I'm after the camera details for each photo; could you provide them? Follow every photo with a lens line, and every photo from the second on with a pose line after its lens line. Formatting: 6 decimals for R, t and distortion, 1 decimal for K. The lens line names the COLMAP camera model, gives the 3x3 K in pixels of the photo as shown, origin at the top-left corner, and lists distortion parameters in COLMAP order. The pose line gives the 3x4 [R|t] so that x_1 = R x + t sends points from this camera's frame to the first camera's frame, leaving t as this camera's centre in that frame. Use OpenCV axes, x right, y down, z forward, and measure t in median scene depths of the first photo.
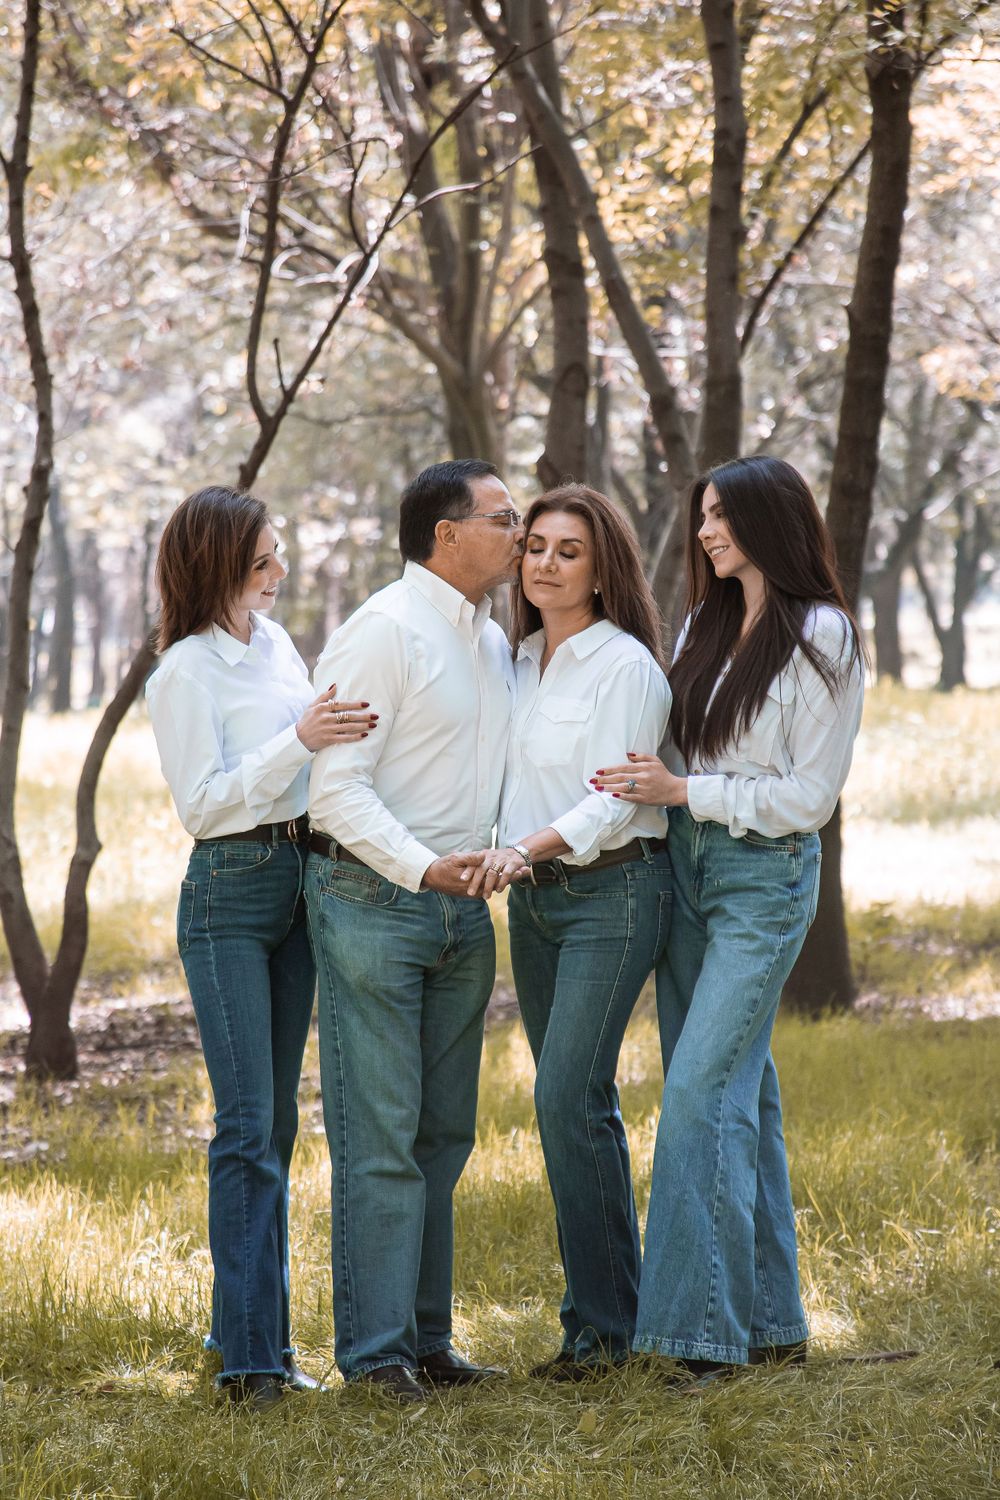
lens RADIAL K [[4447.6, 0, 488.9], [0, 4447.6, 747.2], [0, 0, 1]] dist [0.693941, 0.000000]
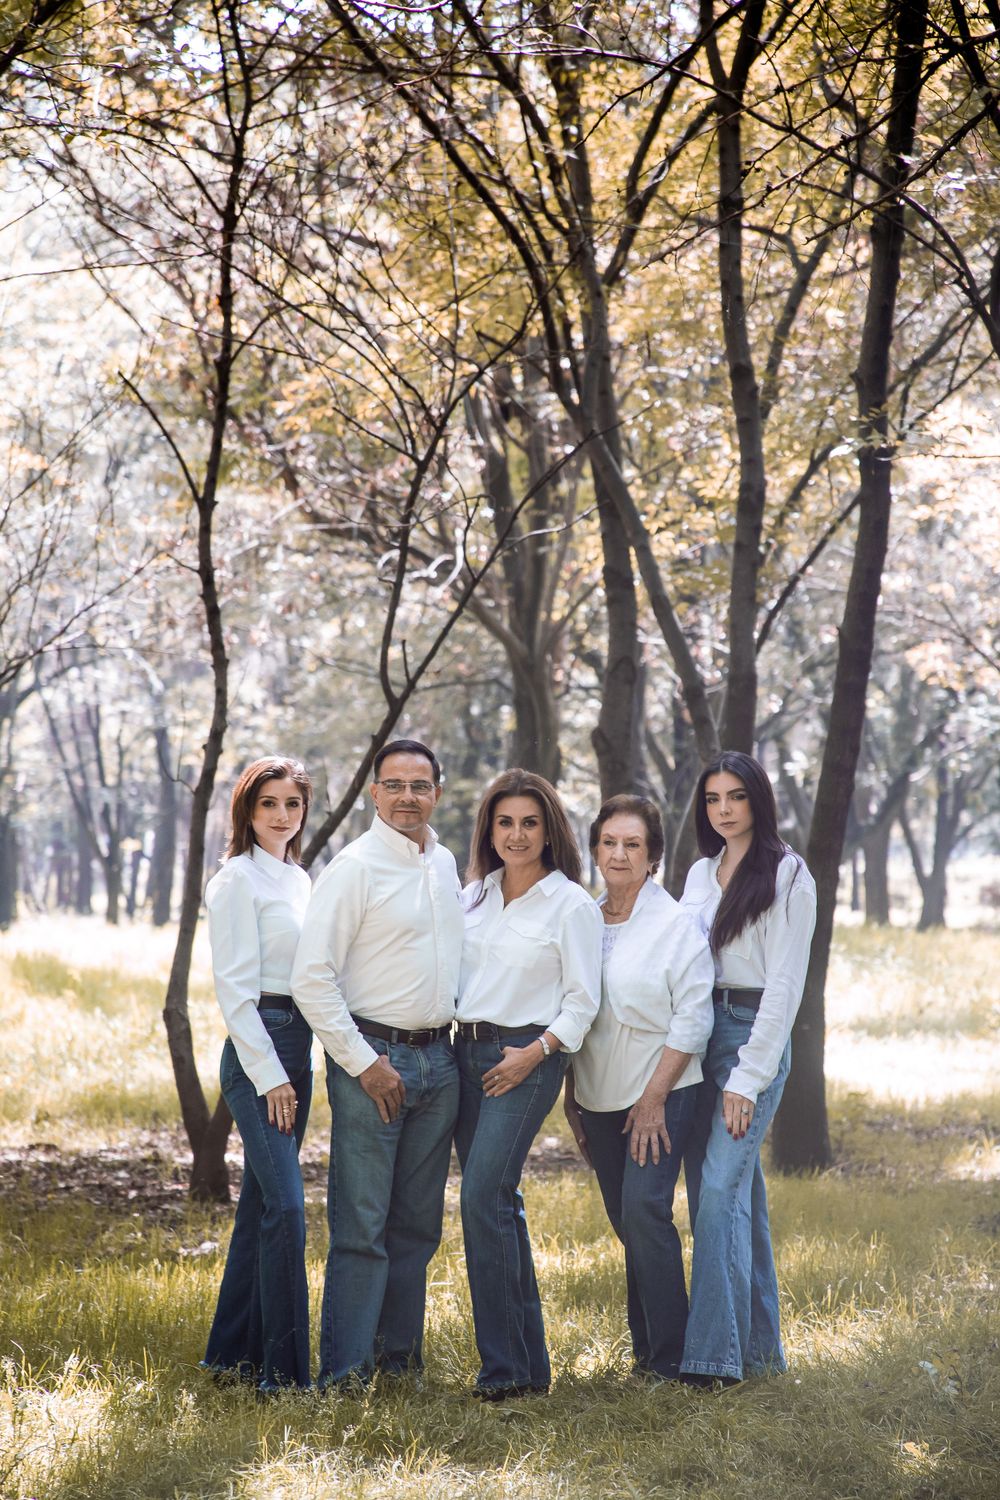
lens RADIAL K [[4447.6, 0, 505.7], [0, 4447.6, 741.4], [0, 0, 1]] dist [0.693941, 0.000000]
pose [[0.999390, 0.034891, 0.001260, -0.012493], [-0.034778, 0.998036, -0.052108, 0.003751], [-0.003075, 0.052032, 0.998641, -0.207428]]
